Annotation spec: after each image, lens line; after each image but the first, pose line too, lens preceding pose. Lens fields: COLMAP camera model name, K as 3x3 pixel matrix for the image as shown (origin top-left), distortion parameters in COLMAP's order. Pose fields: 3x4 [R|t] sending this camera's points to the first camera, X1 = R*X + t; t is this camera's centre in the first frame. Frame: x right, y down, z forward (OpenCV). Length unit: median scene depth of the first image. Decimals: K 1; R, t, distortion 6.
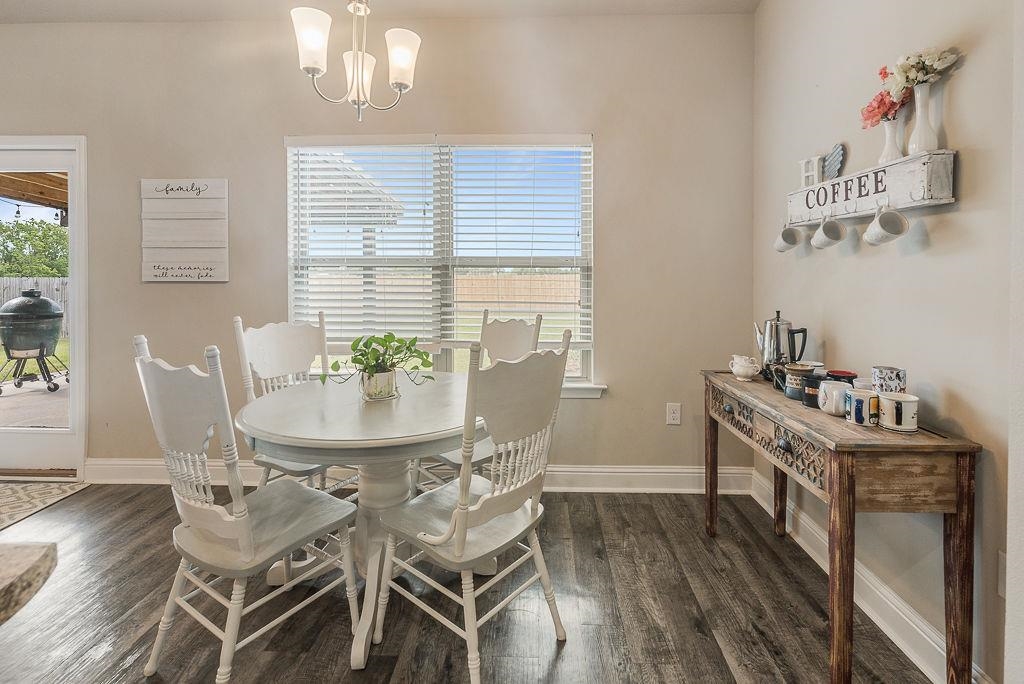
lens RADIAL K [[449.4, 0, 516.2], [0, 449.4, 337.5], [0, 0, 1]] dist [-0.000220, -0.000683]
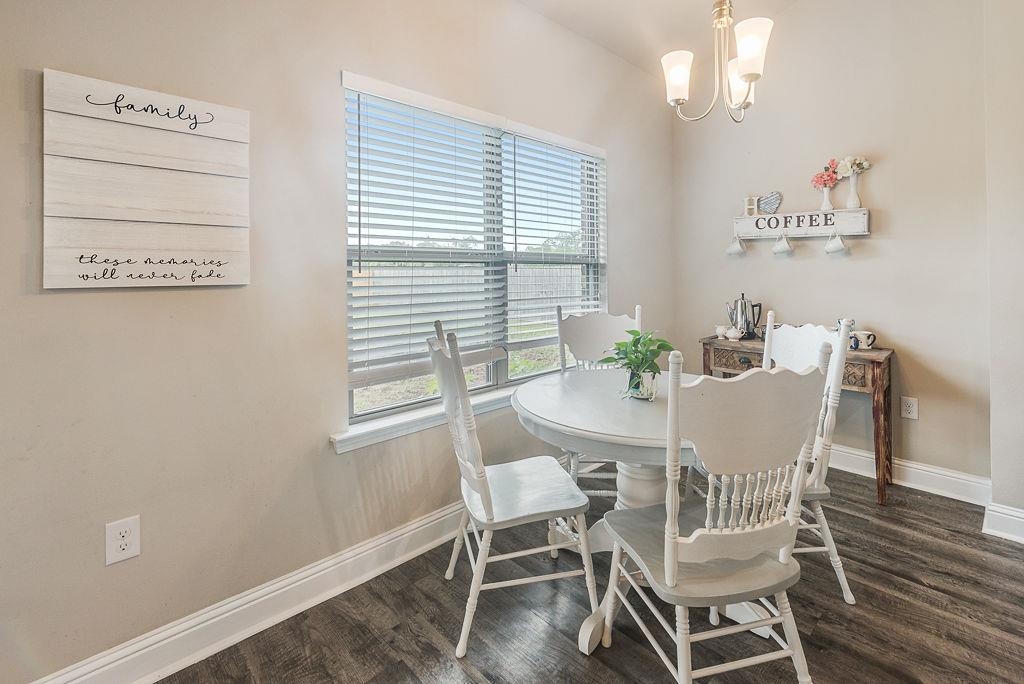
lens RADIAL K [[449.4, 0, 516.2], [0, 449.4, 337.5], [0, 0, 1]] dist [-0.000220, -0.000683]
pose [[0.714983, -0.107672, 0.690801, -0.829923], [0.098213, 0.993740, 0.053238, -0.052818], [-0.692209, 0.029781, 0.721083, 0.334401]]
